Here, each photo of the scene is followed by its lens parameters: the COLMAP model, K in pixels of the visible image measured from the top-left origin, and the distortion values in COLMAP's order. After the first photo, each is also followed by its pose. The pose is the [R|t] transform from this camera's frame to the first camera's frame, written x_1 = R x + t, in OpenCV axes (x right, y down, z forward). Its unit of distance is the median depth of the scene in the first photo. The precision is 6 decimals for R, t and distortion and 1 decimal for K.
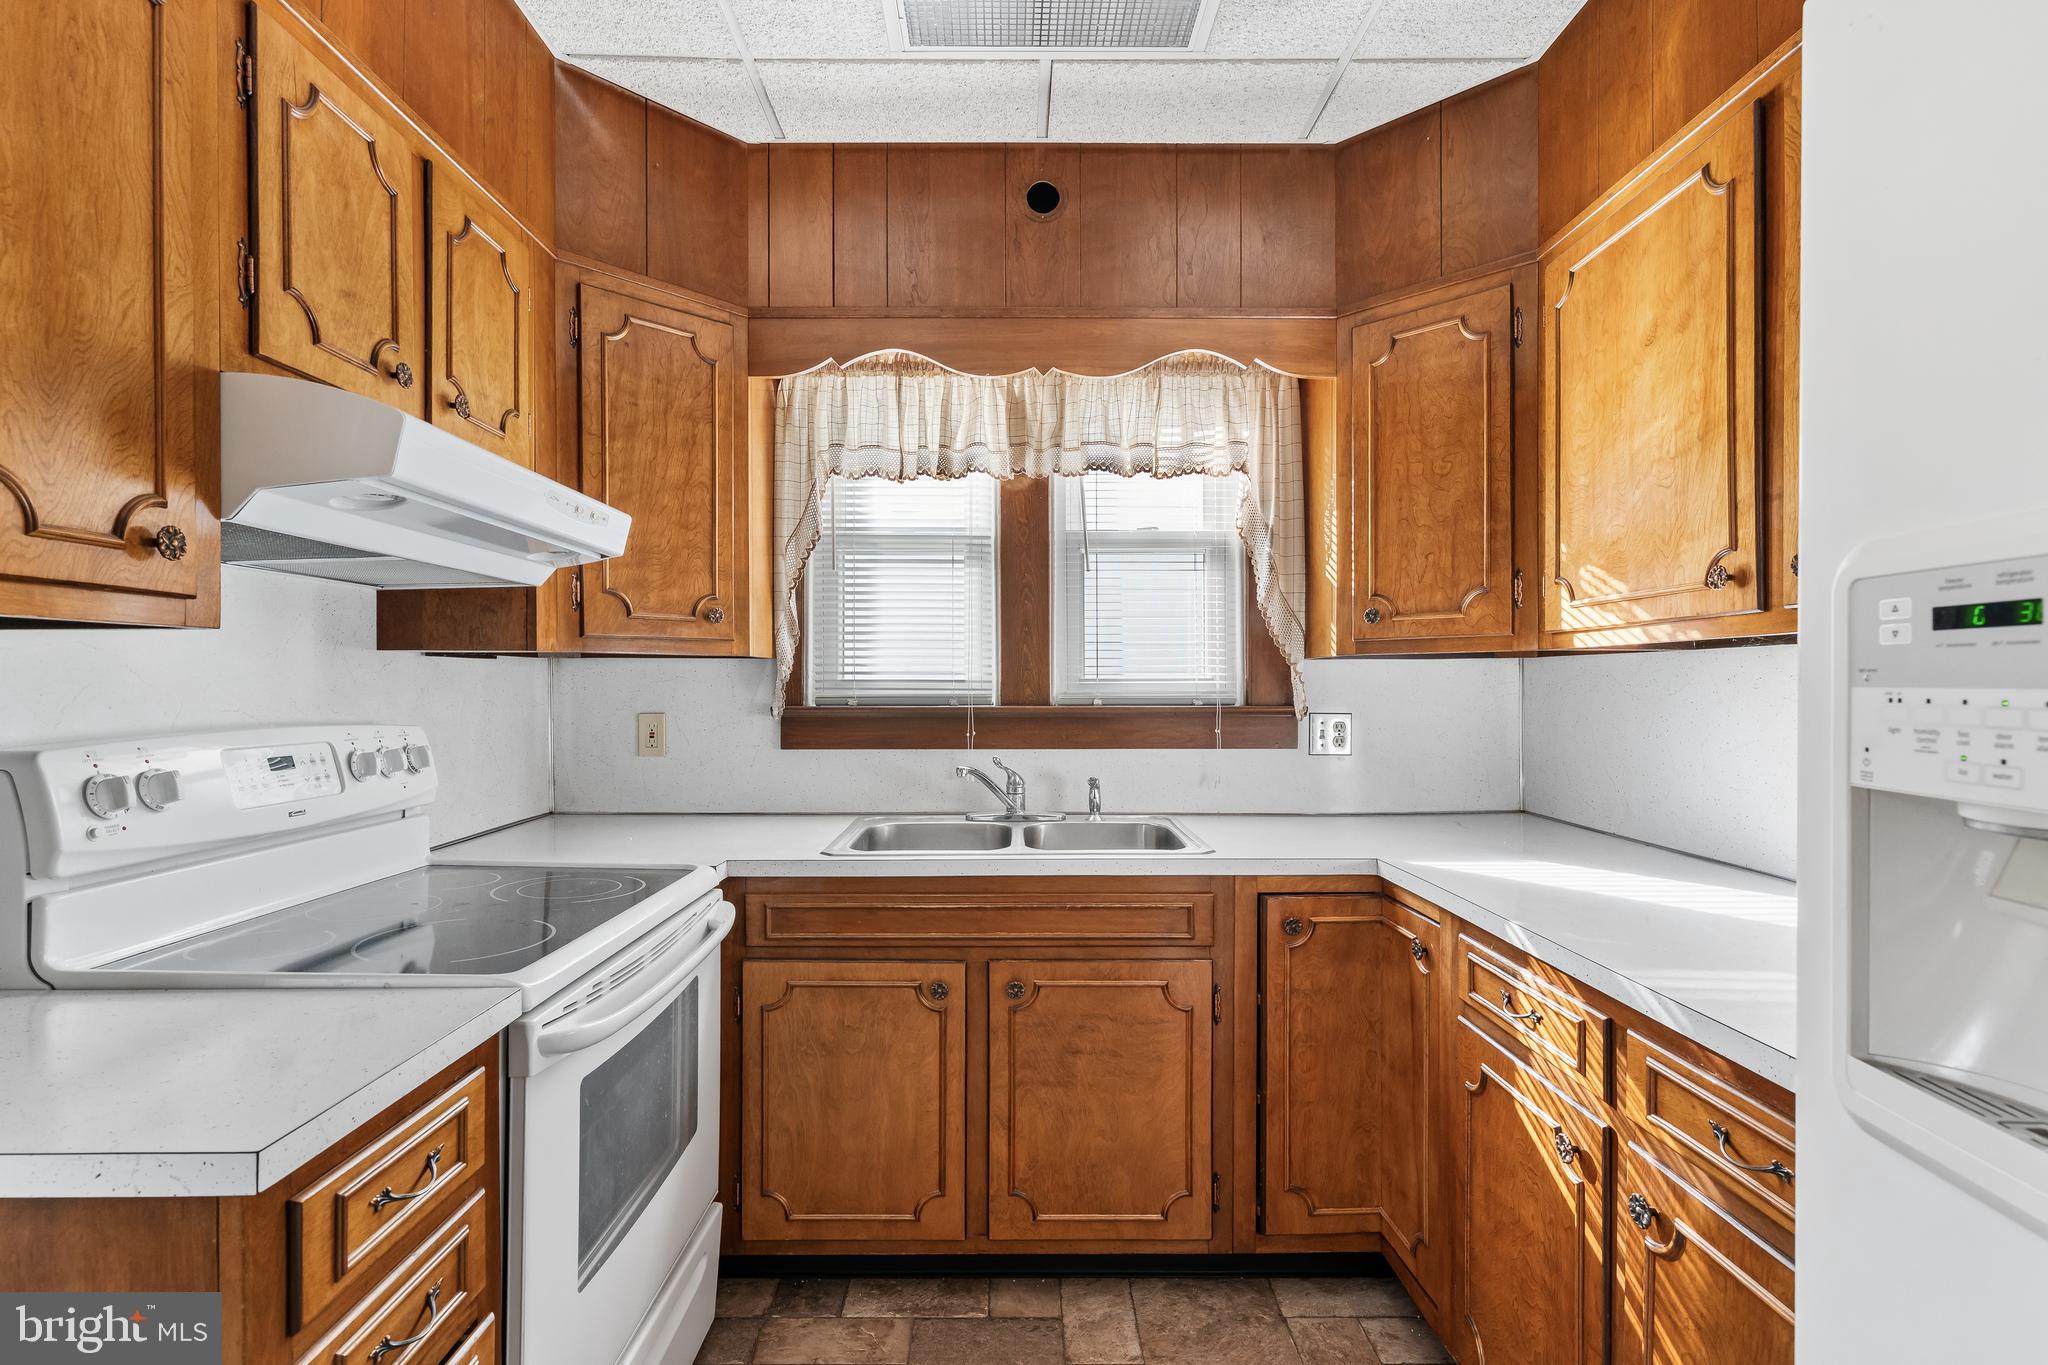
lens RADIAL K [[973.6, 0, 1020.4], [0, 973.6, 684.7], [0, 0, 1]] dist [-0.001024, 0.000802]
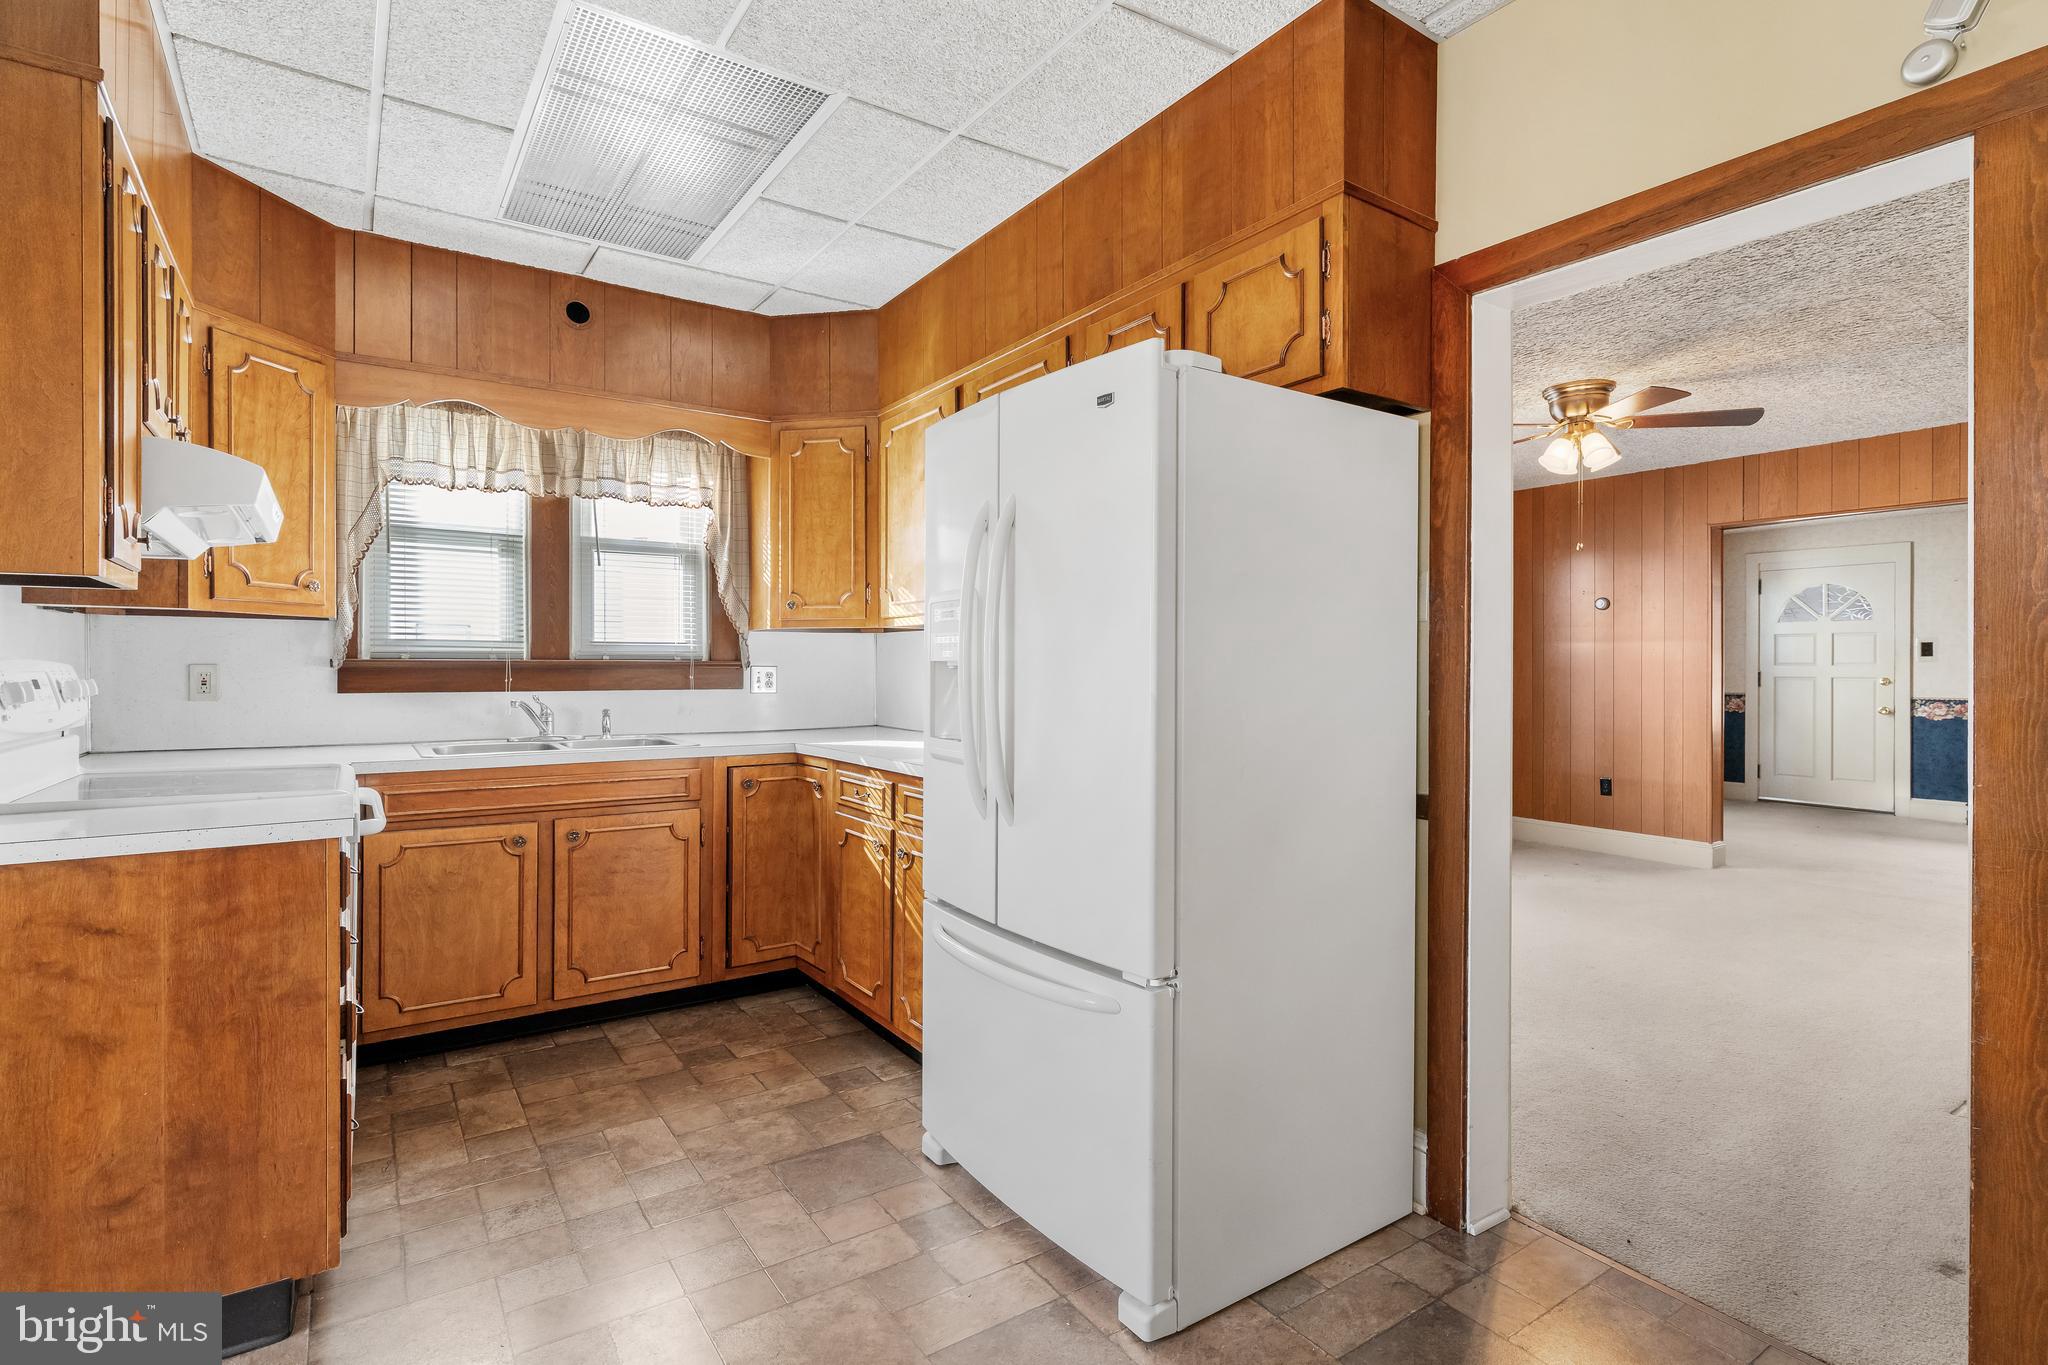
lens RADIAL K [[973.6, 0, 994.1], [0, 973.6, 671.3], [0, 0, 1]] dist [-0.001024, 0.000802]
pose [[0.843520, 0.001064, 0.537096, -0.272436], [-0.003376, 0.999989, 0.003320, 0.040610], [-0.537087, -0.004614, 0.843515, -0.672817]]
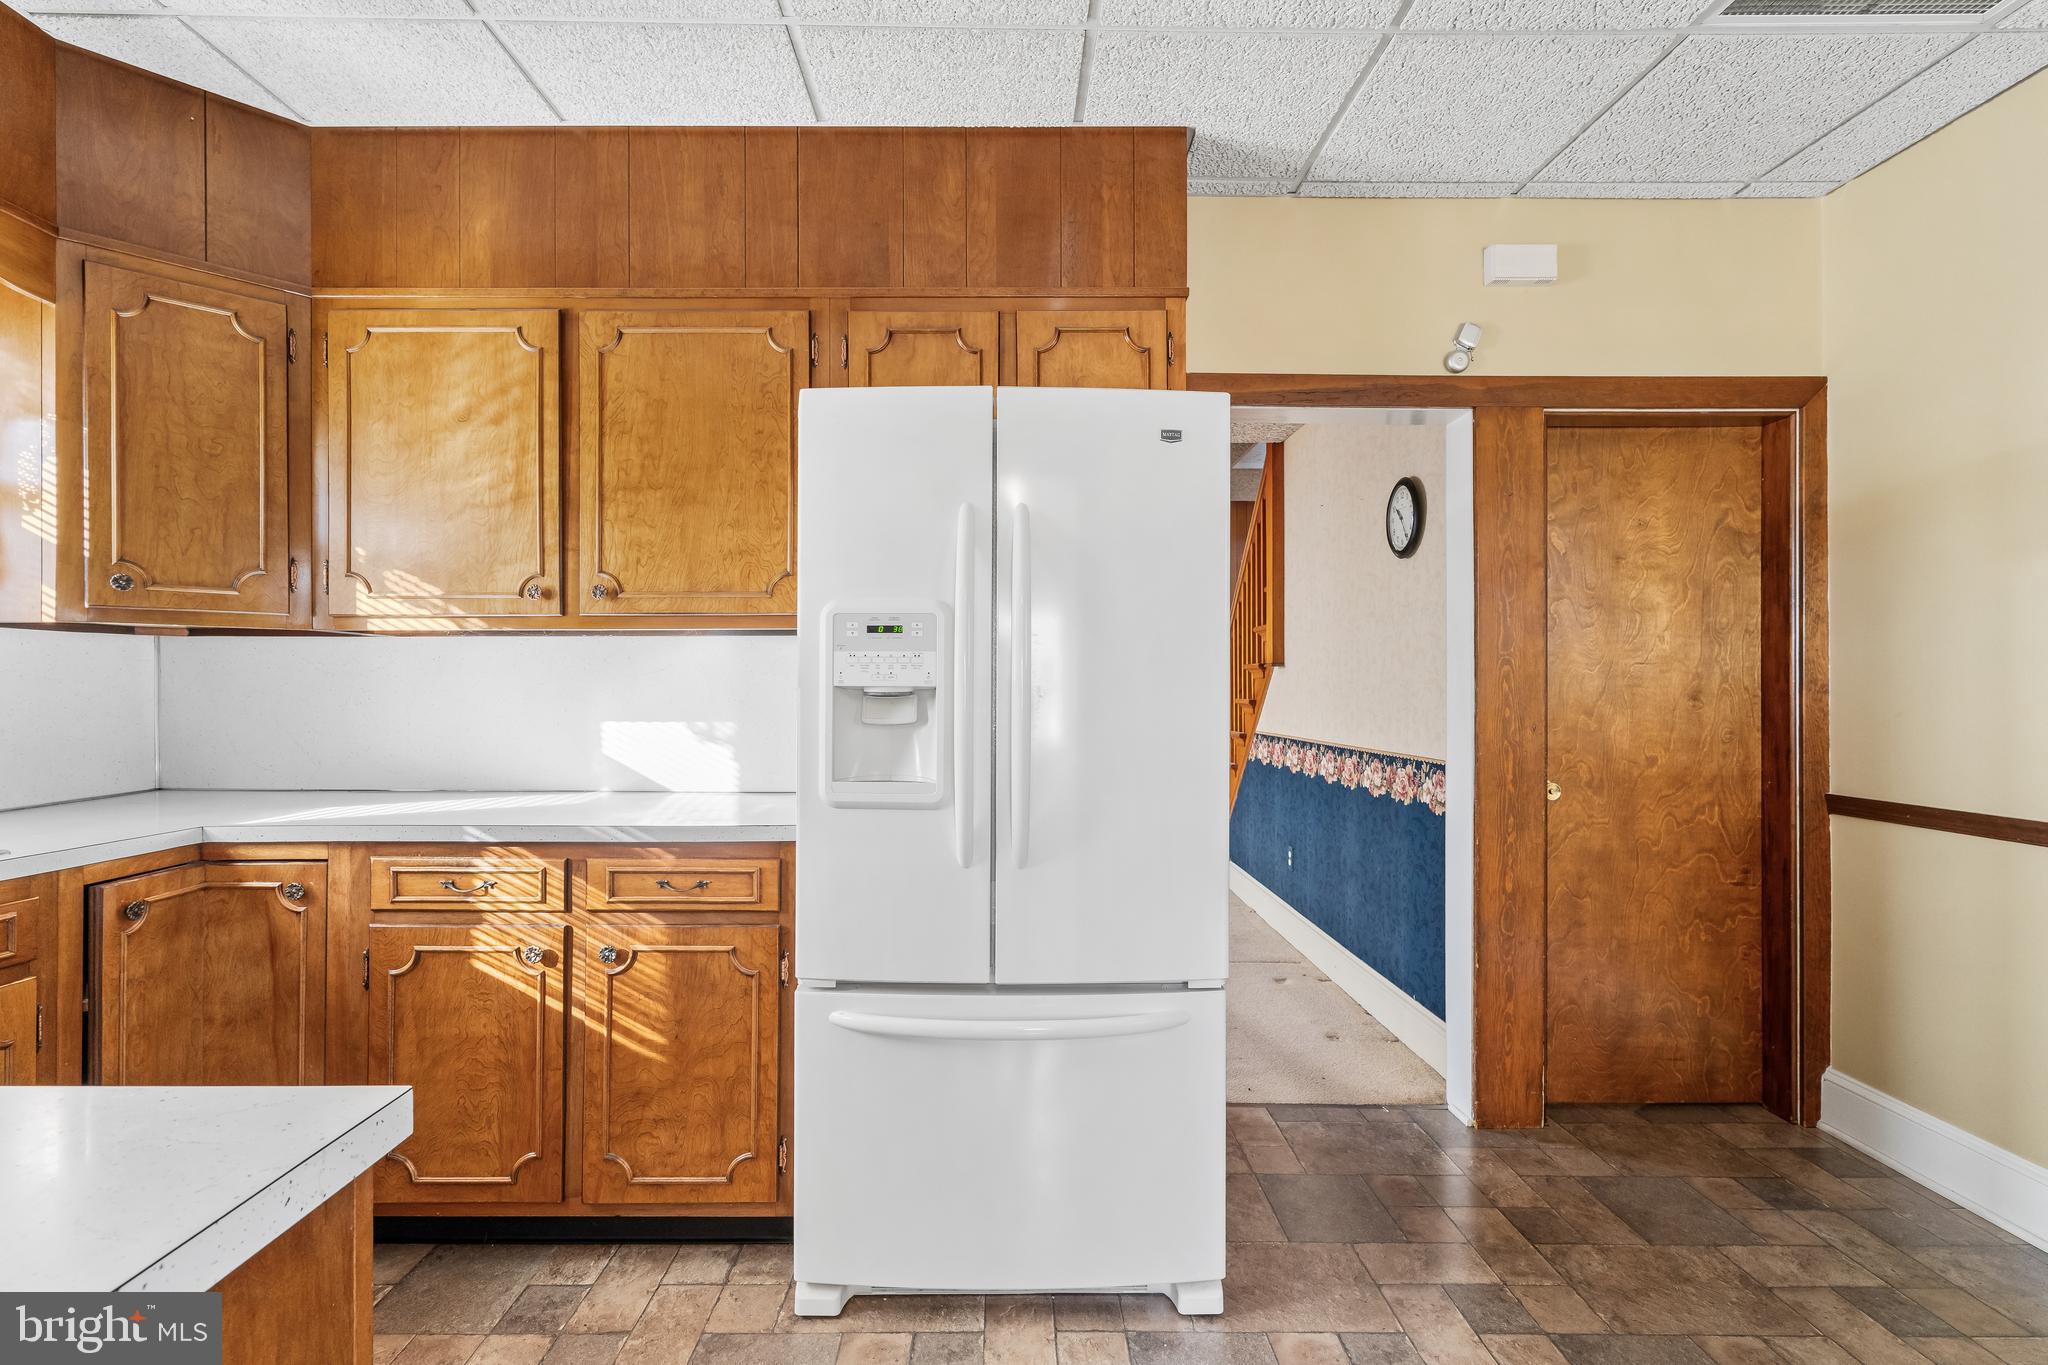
lens RADIAL K [[973.6, 0, 995.5], [0, 973.6, 692.6], [0, 0, 1]] dist [-0.001024, 0.000802]
pose [[0.011365, -0.001443, 0.999934, -0.624088], [-0.000224, 0.999999, 0.001446, 0.037629], [-0.999935, -0.000241, 0.011365, 0.161718]]
